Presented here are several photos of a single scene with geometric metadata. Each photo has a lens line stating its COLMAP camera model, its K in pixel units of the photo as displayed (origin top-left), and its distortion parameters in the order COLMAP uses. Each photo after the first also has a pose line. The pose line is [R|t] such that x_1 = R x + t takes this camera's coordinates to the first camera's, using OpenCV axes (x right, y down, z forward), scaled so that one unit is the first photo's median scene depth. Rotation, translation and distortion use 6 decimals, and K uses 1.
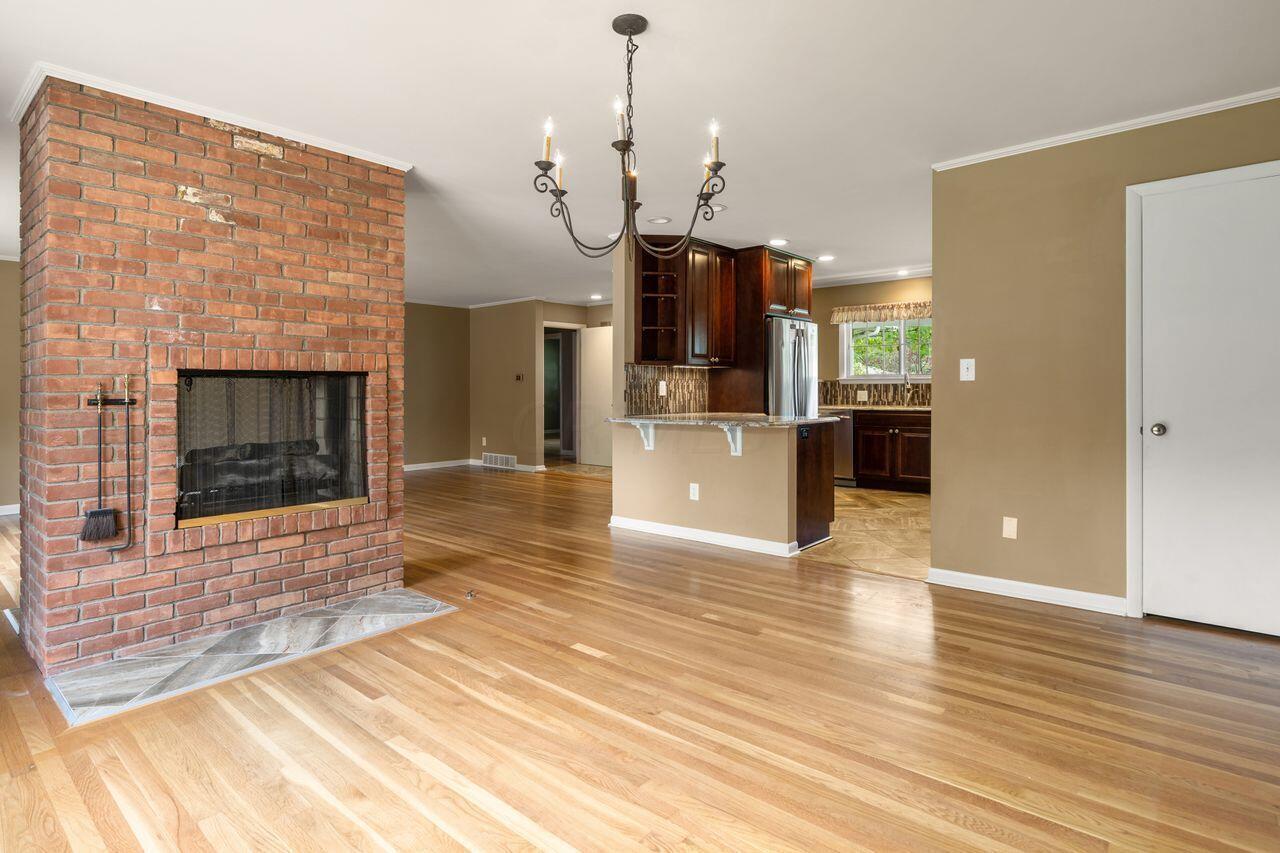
lens RADIAL K [[651.4, 0, 642.8], [0, 651.4, 398.6], [0, 0, 1]] dist [0.001956, 0.000282]
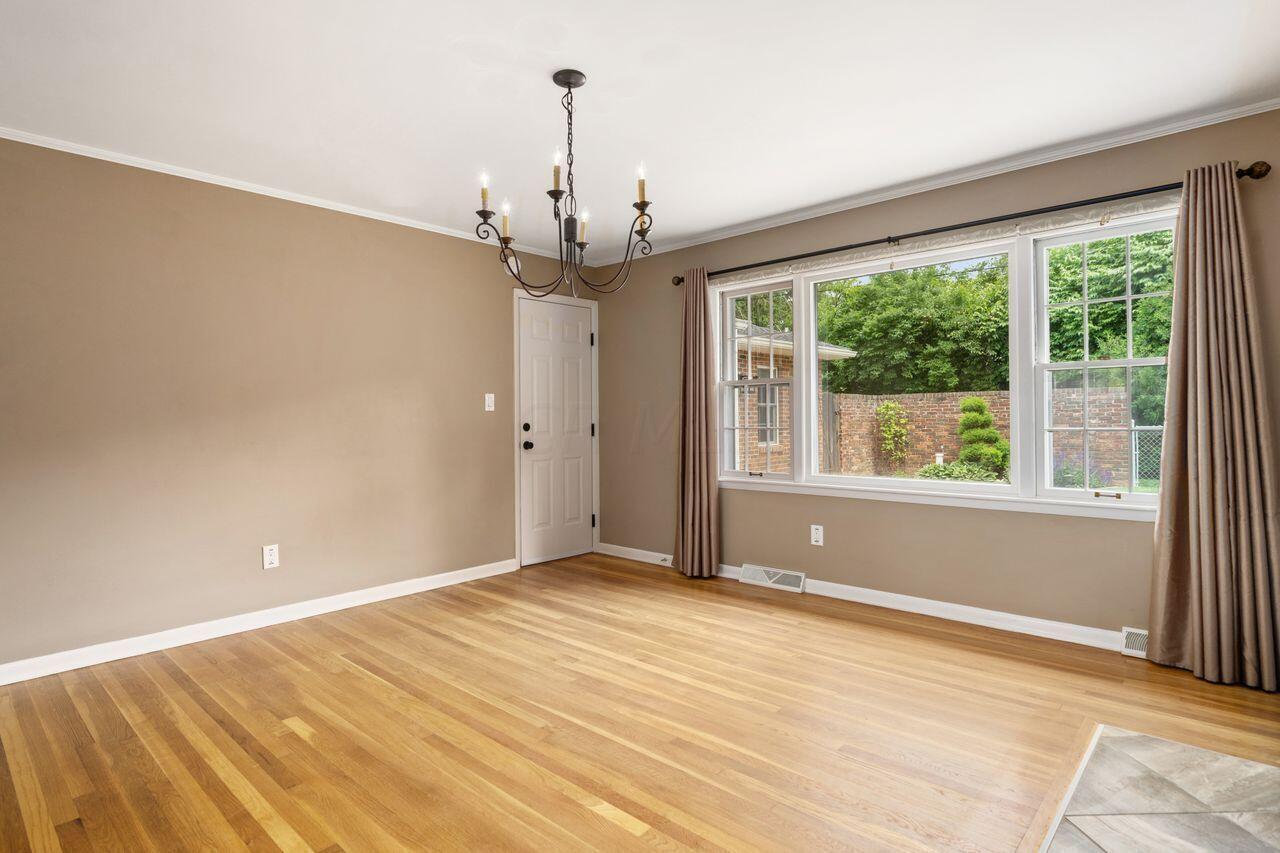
lens RADIAL K [[682.4, 0, 642.3], [0, 682.4, 401.7], [0, 0, 1]] dist [0.000607, 0.000226]
pose [[-0.999695, 0.017209, 0.017732, -0.107584], [0.017158, 0.999848, -0.003023, -0.023166], [-0.017781, -0.002718, -0.999838, 1.467992]]
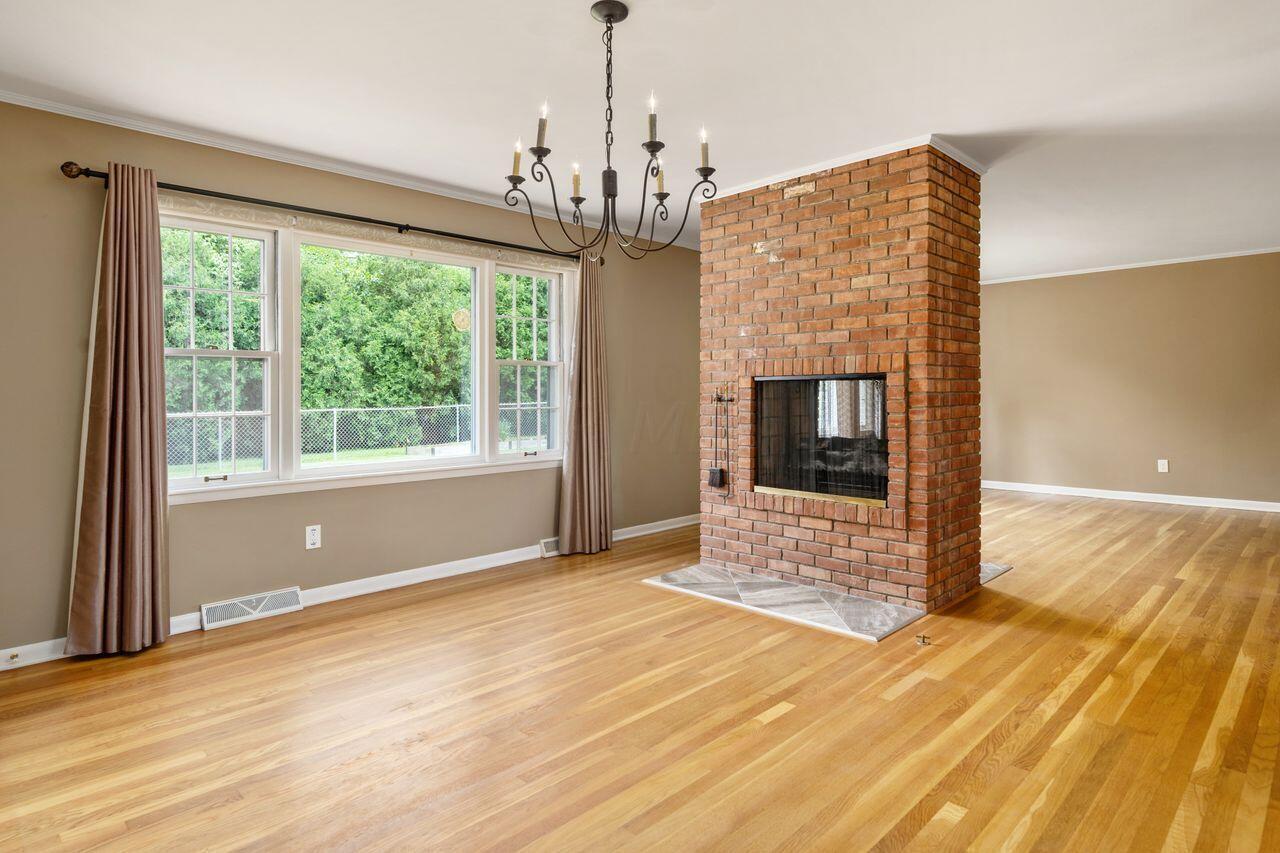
lens RADIAL K [[682.4, 0, 642.3], [0, 682.4, 401.7], [0, 0, 1]] dist [0.000607, 0.000226]
pose [[-0.065192, 0.017557, -0.997718, 0.676156], [-0.006860, 0.999814, 0.018042, -0.014916], [0.997849, 0.008021, -0.065060, 0.773713]]
